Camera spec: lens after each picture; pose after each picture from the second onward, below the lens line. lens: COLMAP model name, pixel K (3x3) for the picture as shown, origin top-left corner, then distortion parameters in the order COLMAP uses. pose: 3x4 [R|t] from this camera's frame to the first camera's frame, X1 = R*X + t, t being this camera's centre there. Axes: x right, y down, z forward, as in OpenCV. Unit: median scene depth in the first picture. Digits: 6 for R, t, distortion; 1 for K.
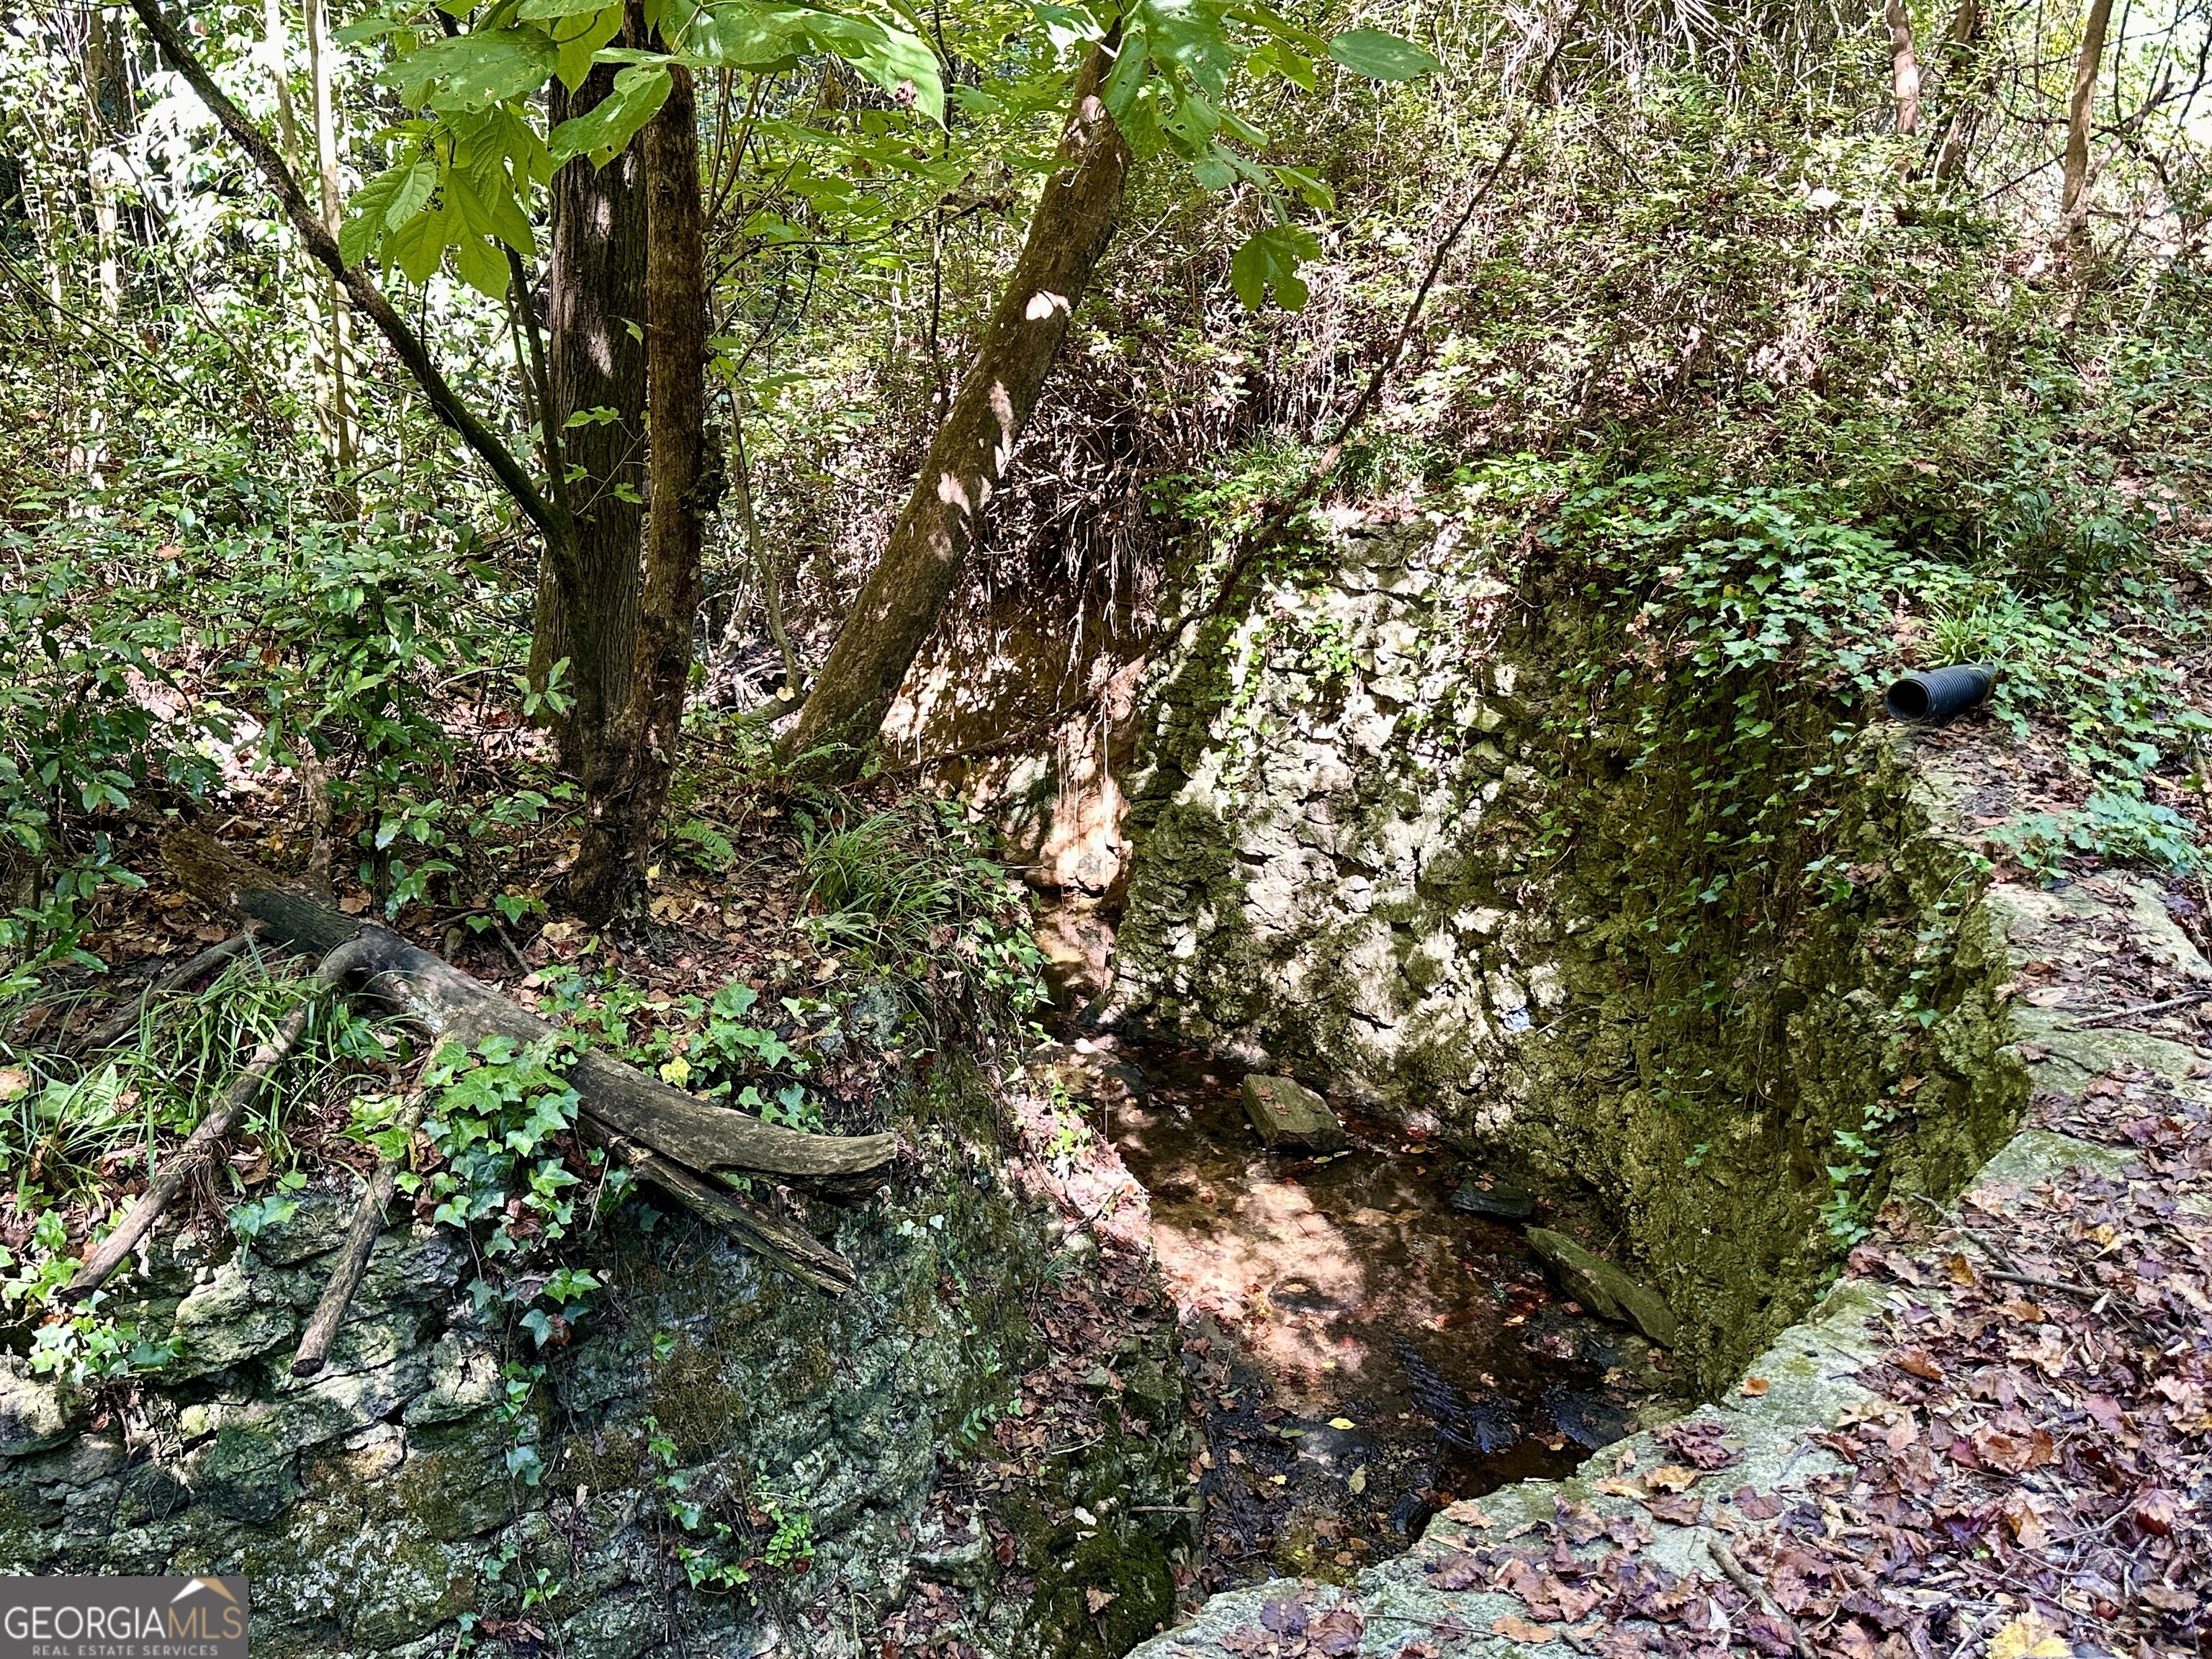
lens RADIAL K [[1920.6, 0, 1115.3], [0, 1920.6, 827.4], [0, 0, 1]] dist [0.179534, -0.397935]
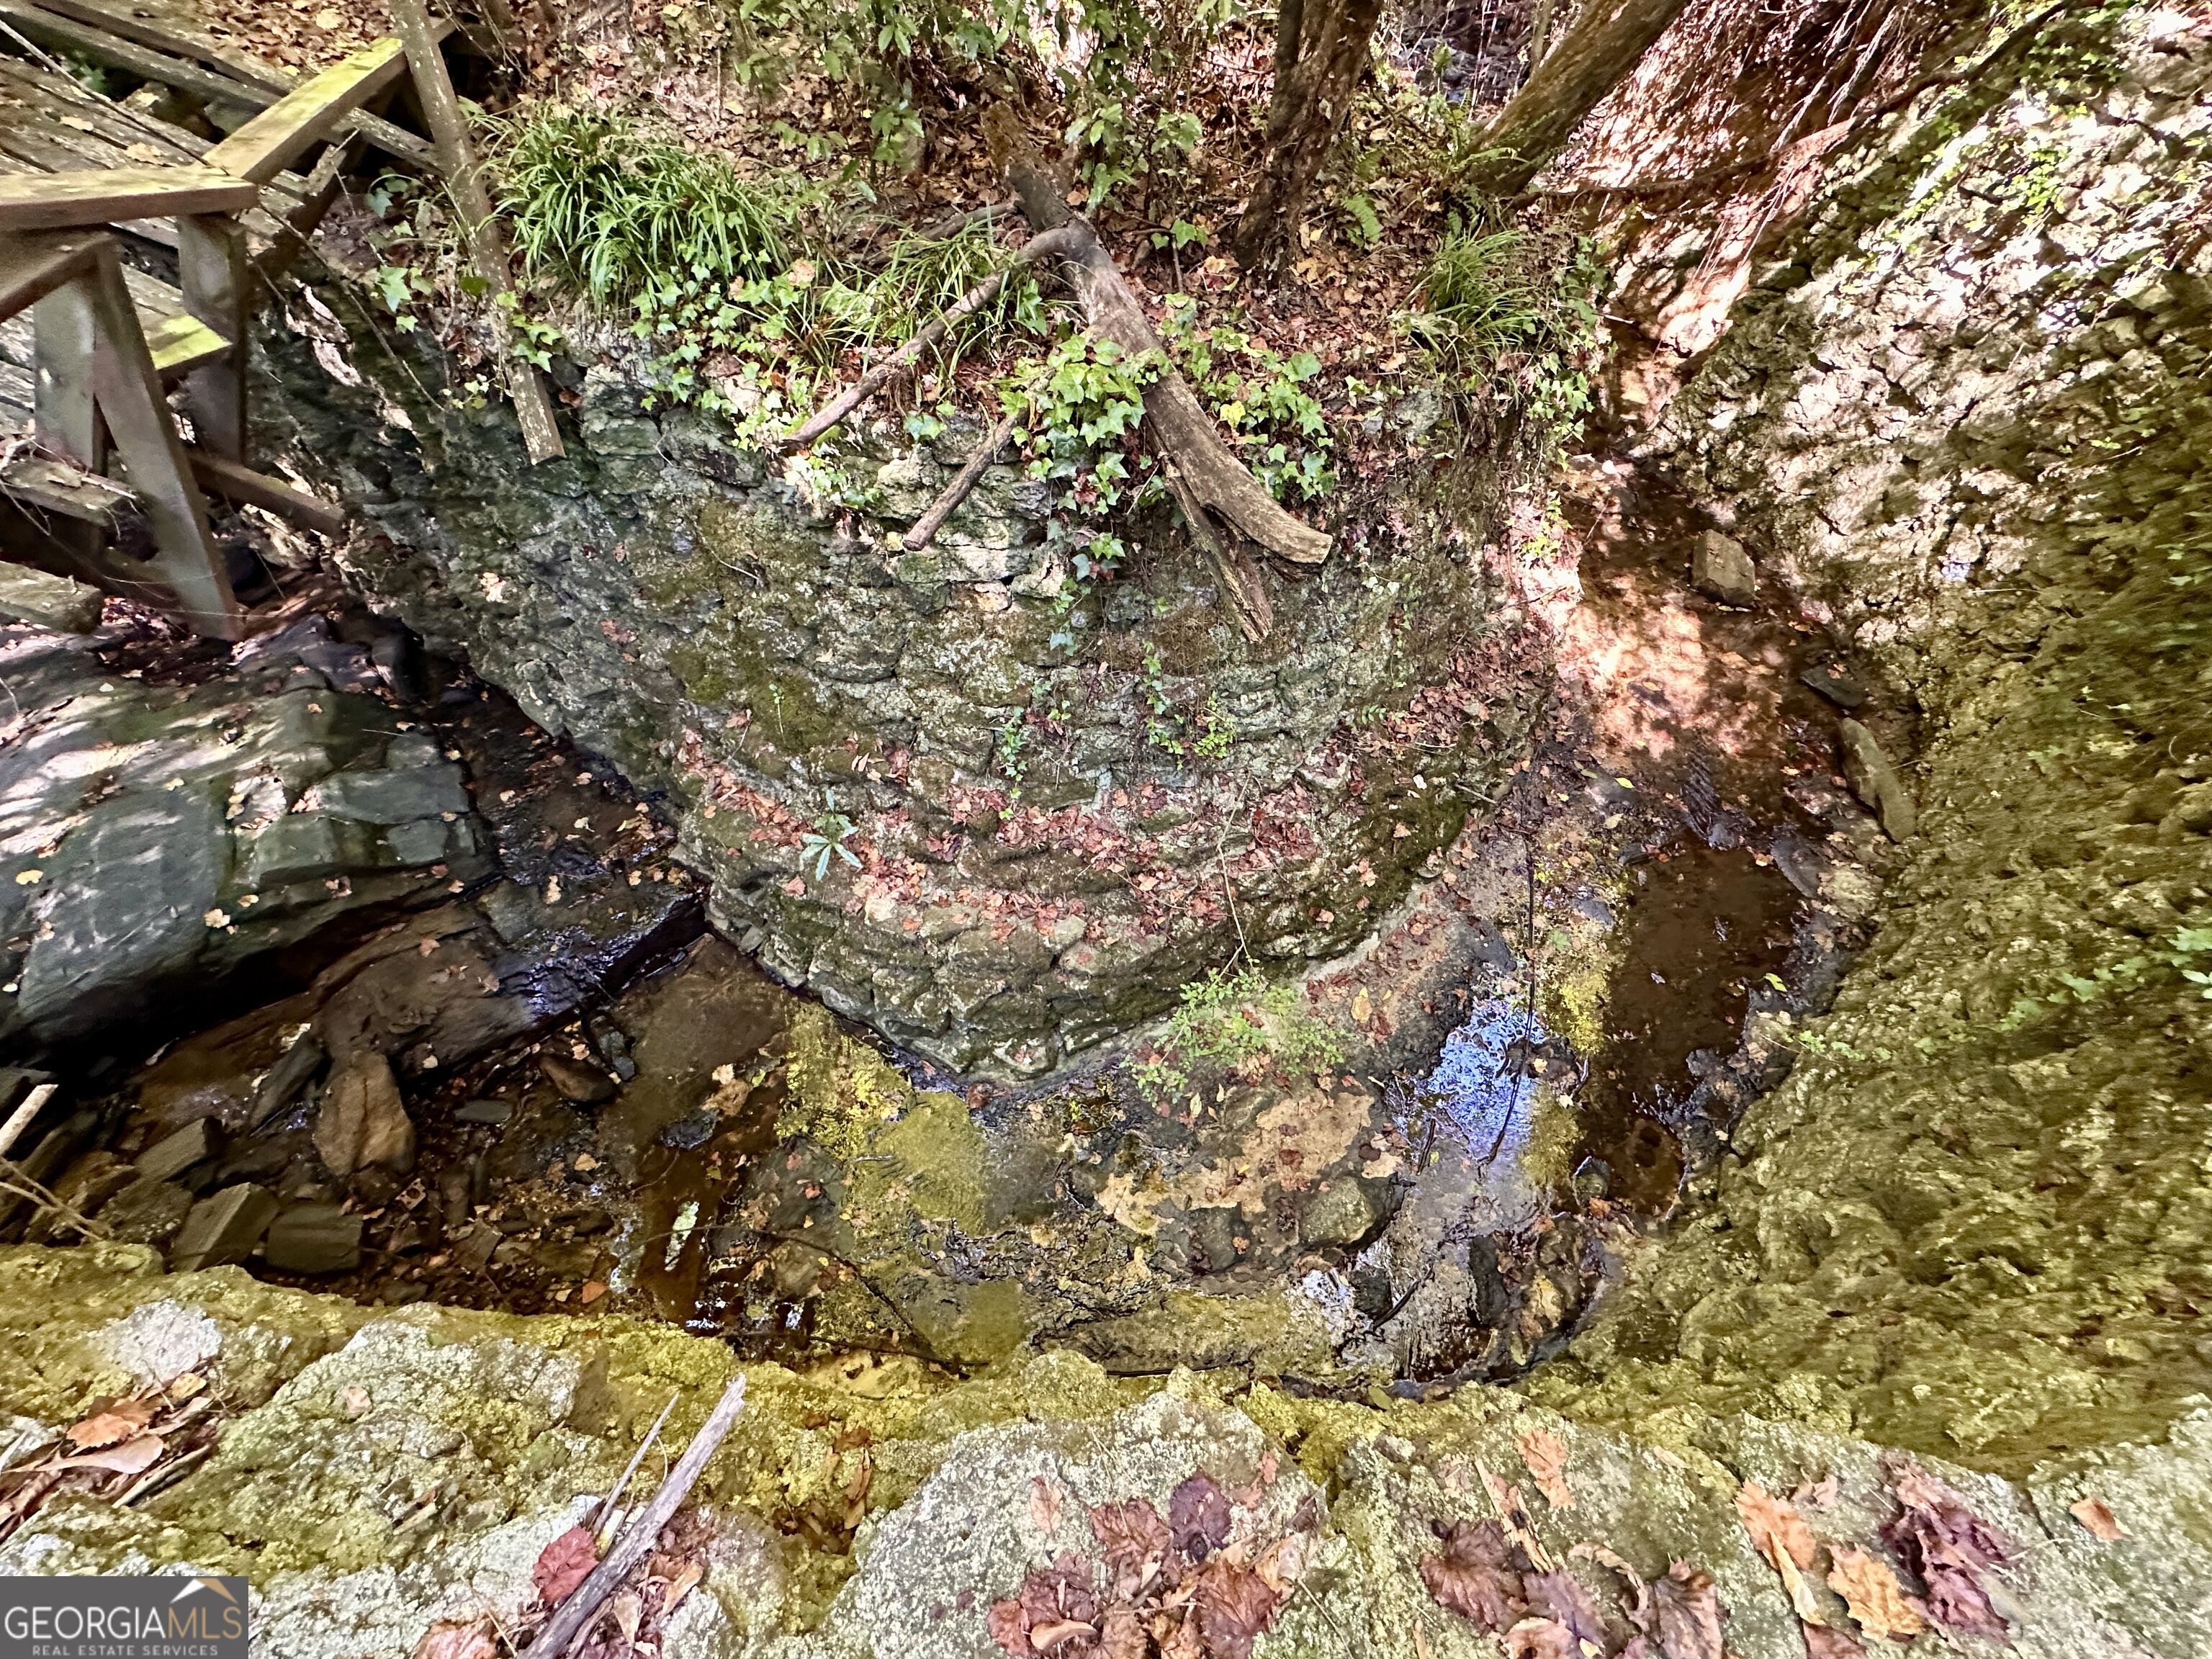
lens RADIAL K [[884.6, 0, 1103.9], [0, 884.6, 826.6], [0, 0, 1]] dist [-0.003097, 0.000493]
pose [[0.821631, 0.478353, -0.310001, 0.008967], [-0.217438, 0.765737, 0.605283, -0.000313], [0.526918, -0.429913, 0.733166, 0.217138]]
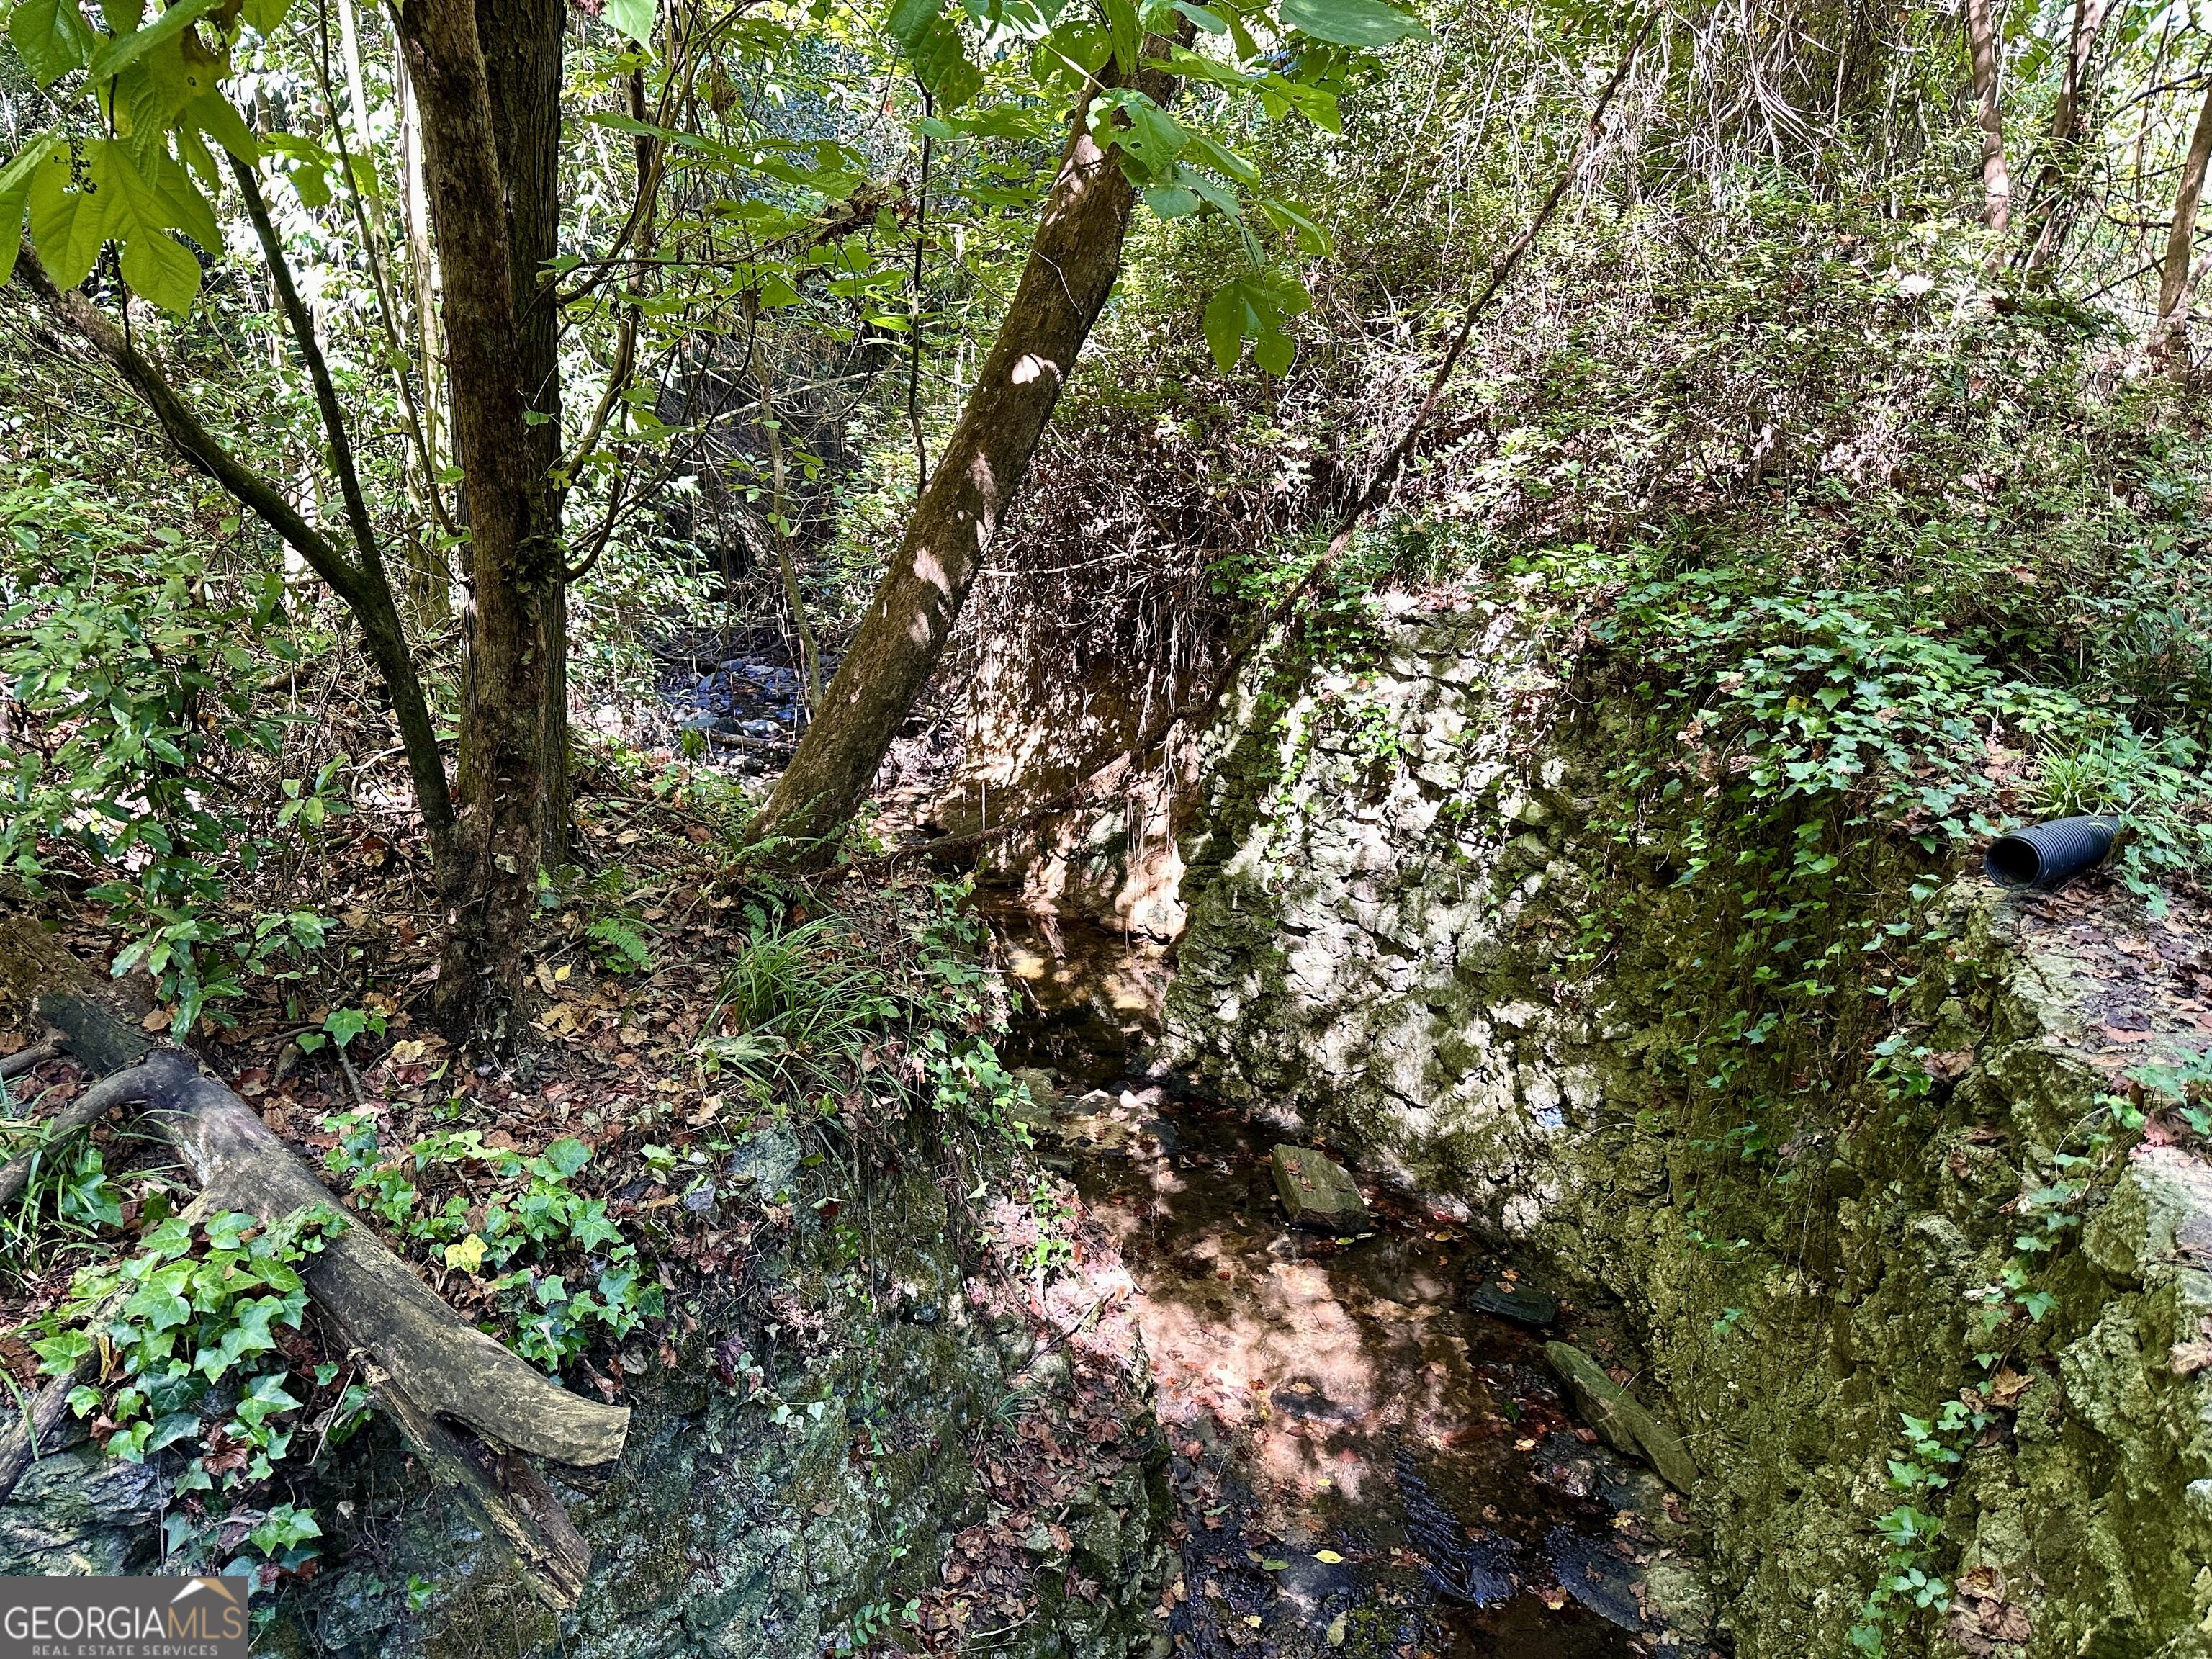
lens RADIAL K [[1552.2, 0, 1110.9], [0, 1552.2, 833.1], [0, 0, 1]] dist [0.101479, -0.151172]
pose [[0.994270, 0.048513, -0.095257, 0.056057], [-0.048493, 0.998820, 0.002529, -0.037370], [0.095267, 0.002104, 0.995449, 0.187888]]
